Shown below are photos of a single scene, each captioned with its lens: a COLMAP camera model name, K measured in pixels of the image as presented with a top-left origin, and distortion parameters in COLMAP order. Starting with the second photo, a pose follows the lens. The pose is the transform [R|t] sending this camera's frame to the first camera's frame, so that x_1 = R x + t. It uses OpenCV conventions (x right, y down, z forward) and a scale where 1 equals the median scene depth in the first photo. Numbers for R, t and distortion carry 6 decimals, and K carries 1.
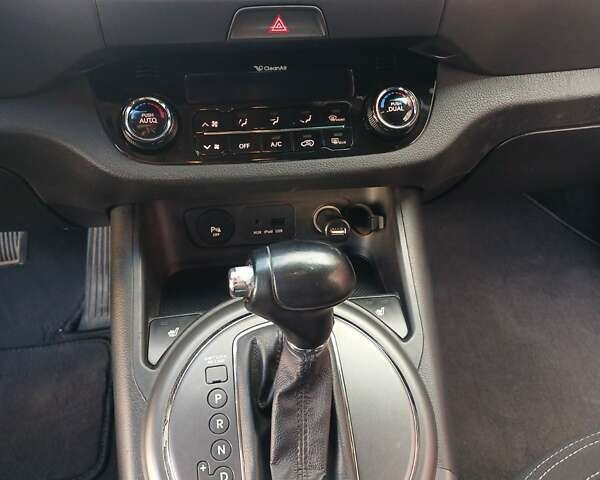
lens RADIAL K [[652.0, 0, 316.6], [0, 652.0, 239.5], [0, 0, 1]] dist [0.217184, -0.750680]
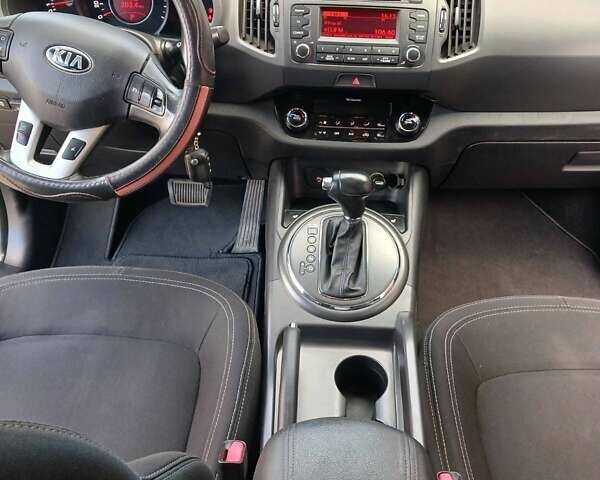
lens RADIAL K [[652.0, 0, 316.6], [0, 652.0, 239.5], [0, 0, 1]] dist [0.217184, -0.750680]
pose [[0.981000, 0.107818, -0.161287, 0.212918], [-0.118494, 0.991255, -0.058080, 0.339869], [0.153615, 0.076088, 0.985197, -1.132939]]
